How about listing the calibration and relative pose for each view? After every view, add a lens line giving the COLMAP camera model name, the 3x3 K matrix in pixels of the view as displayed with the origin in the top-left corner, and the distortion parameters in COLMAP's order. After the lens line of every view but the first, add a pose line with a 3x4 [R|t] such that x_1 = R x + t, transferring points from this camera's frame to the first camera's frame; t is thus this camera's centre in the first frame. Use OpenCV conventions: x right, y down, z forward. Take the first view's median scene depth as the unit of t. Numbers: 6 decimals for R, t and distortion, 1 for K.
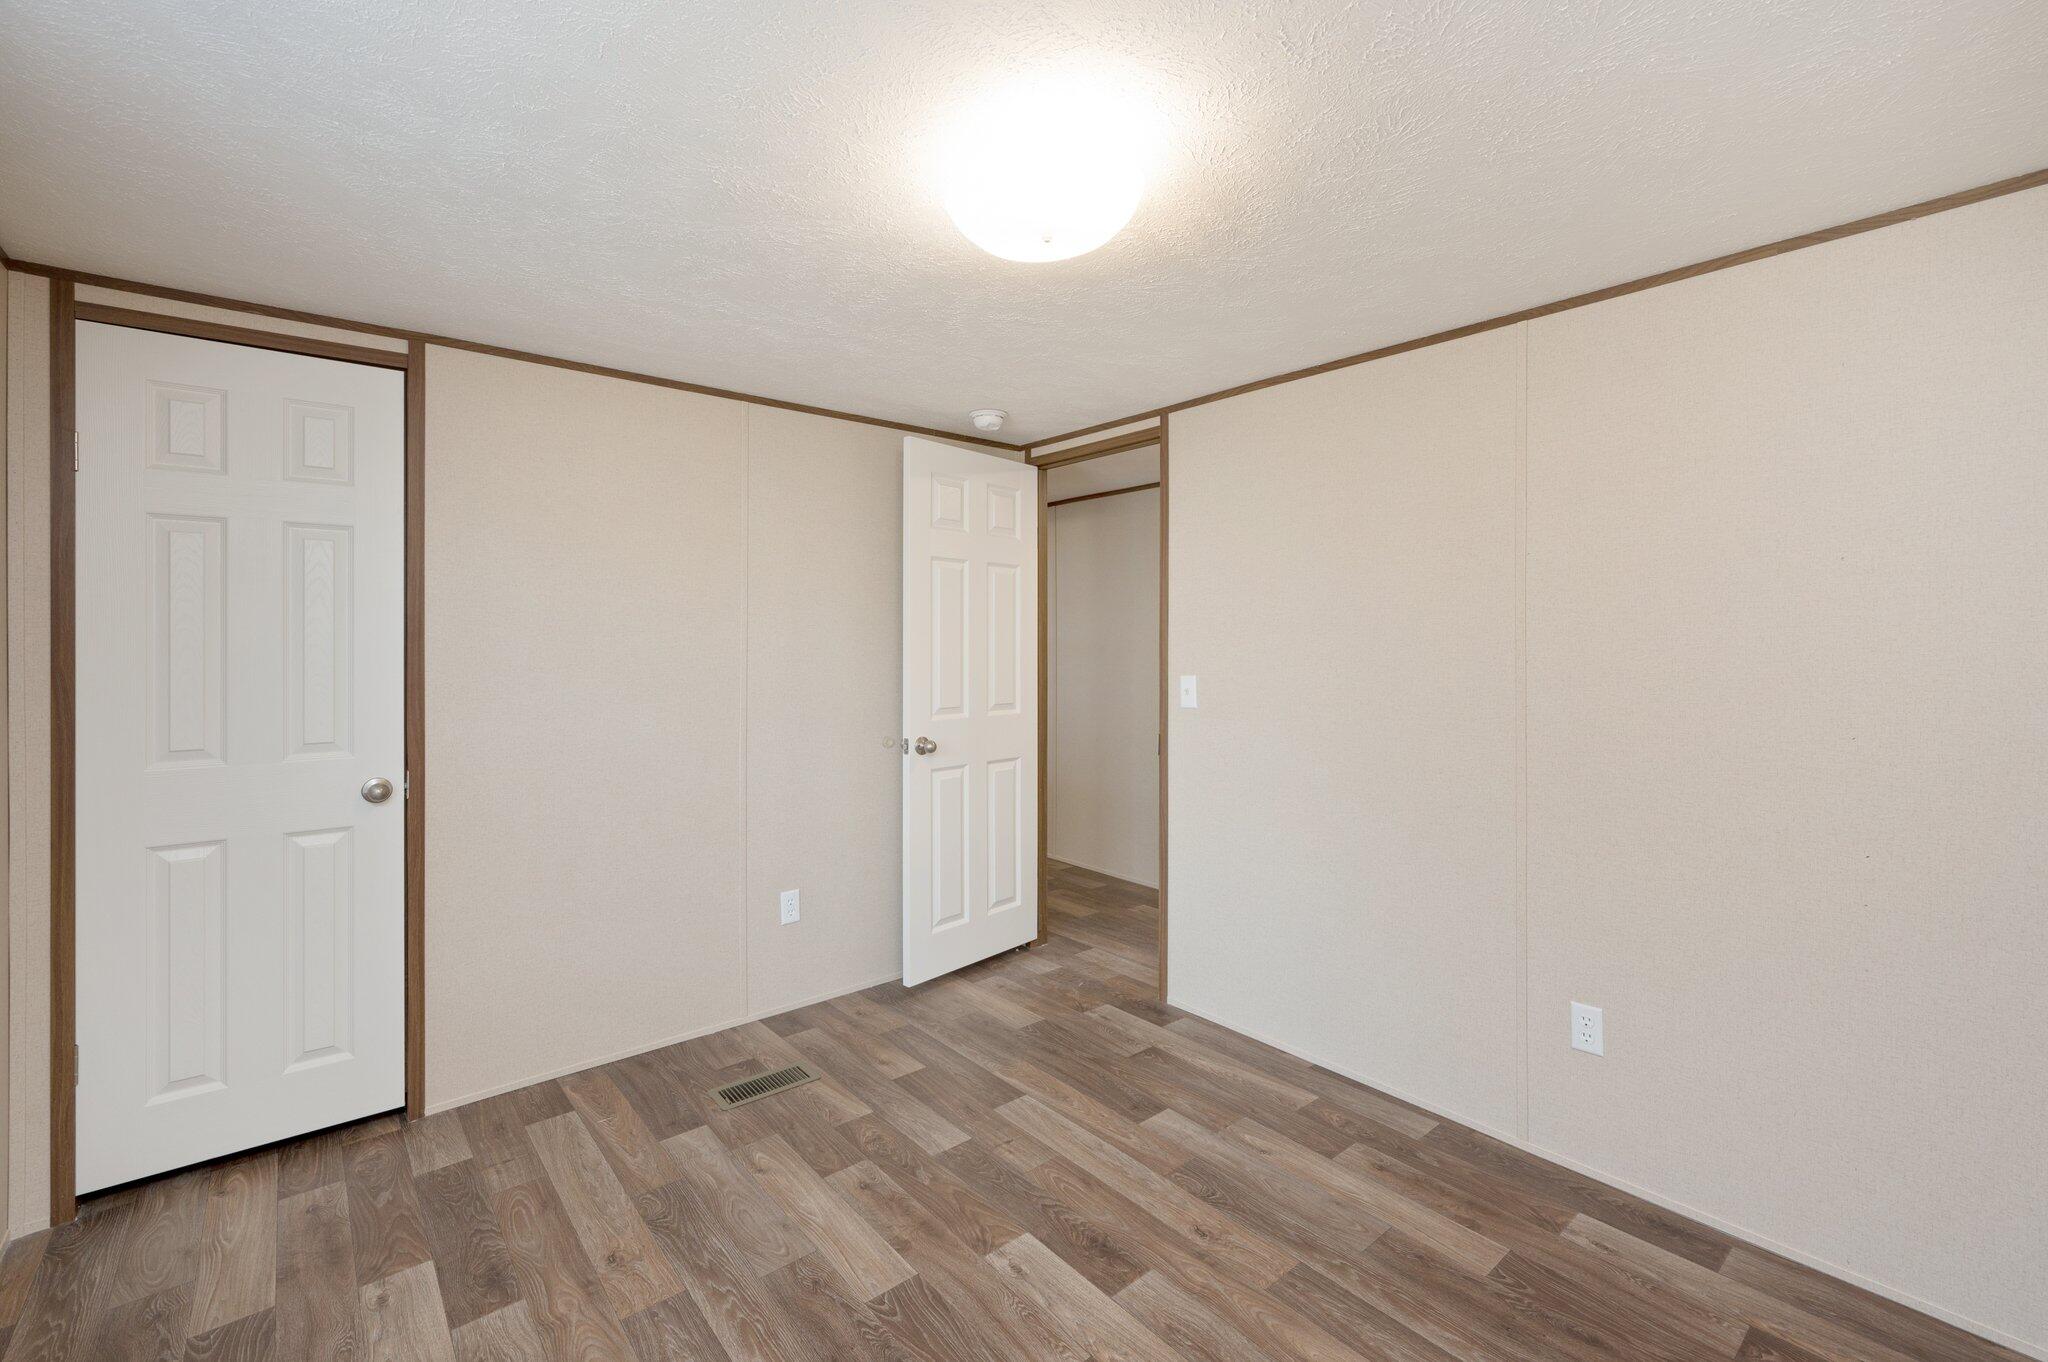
lens RADIAL K [[868.4, 0, 1037.8], [0, 868.4, 671.3], [0, 0, 1]] dist [0.009329, 0.000679]
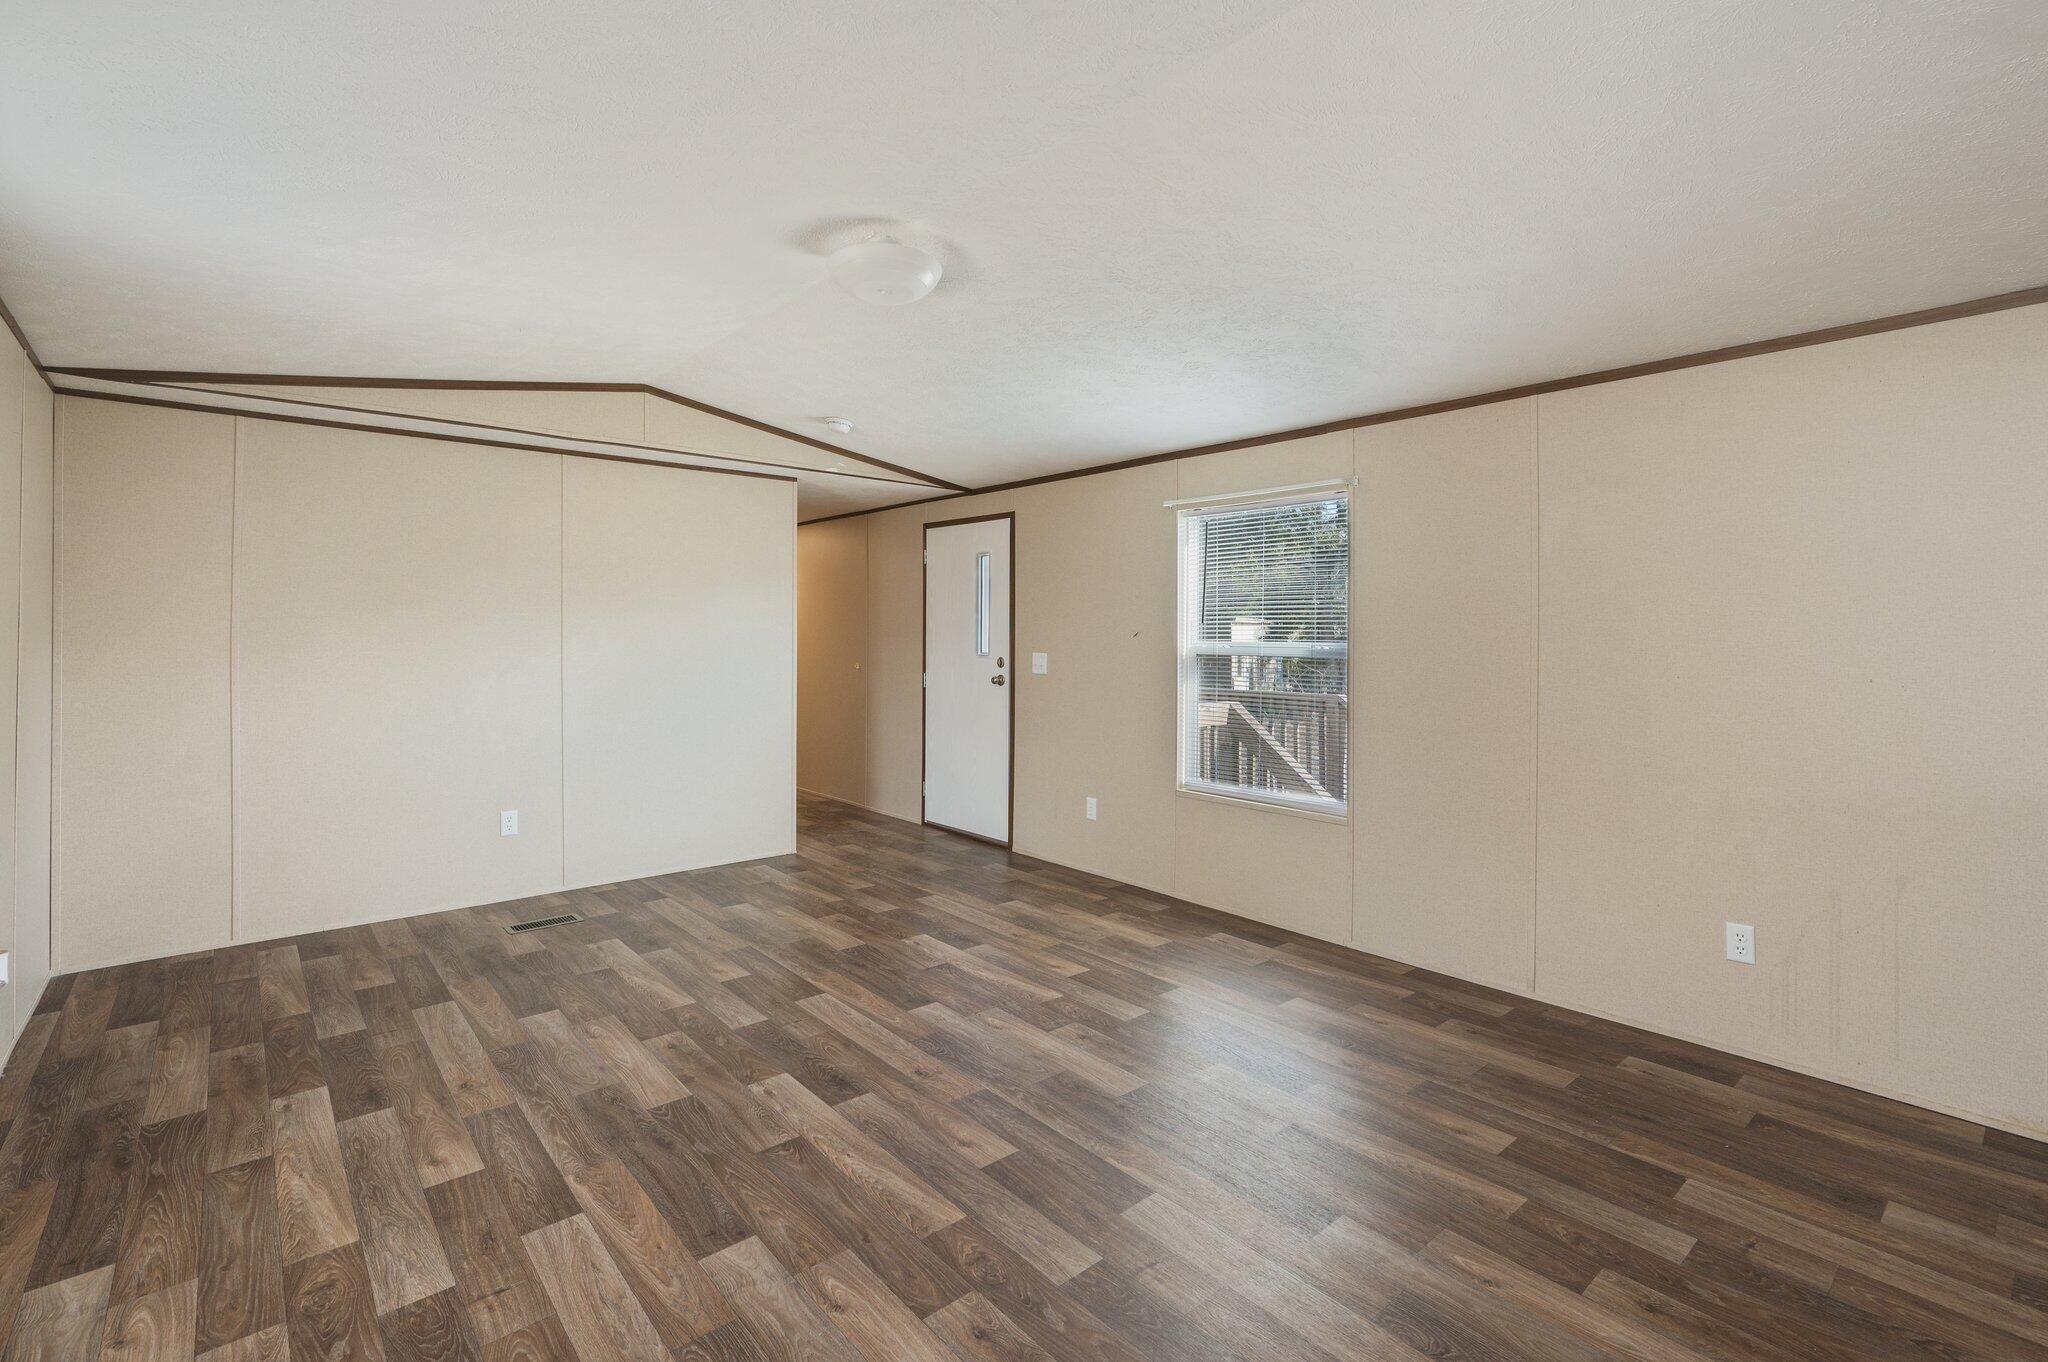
lens RADIAL K [[892.7, 0, 1049.8], [0, 892.7, 644.3], [0, 0, 1]] dist [-0.009272, 0.002622]
pose [[0.999324, 0.012652, 0.034509, 0.342663], [-0.011926, 0.999705, -0.021157, 0.018961], [-0.034767, 0.020731, 0.999180, -0.387518]]
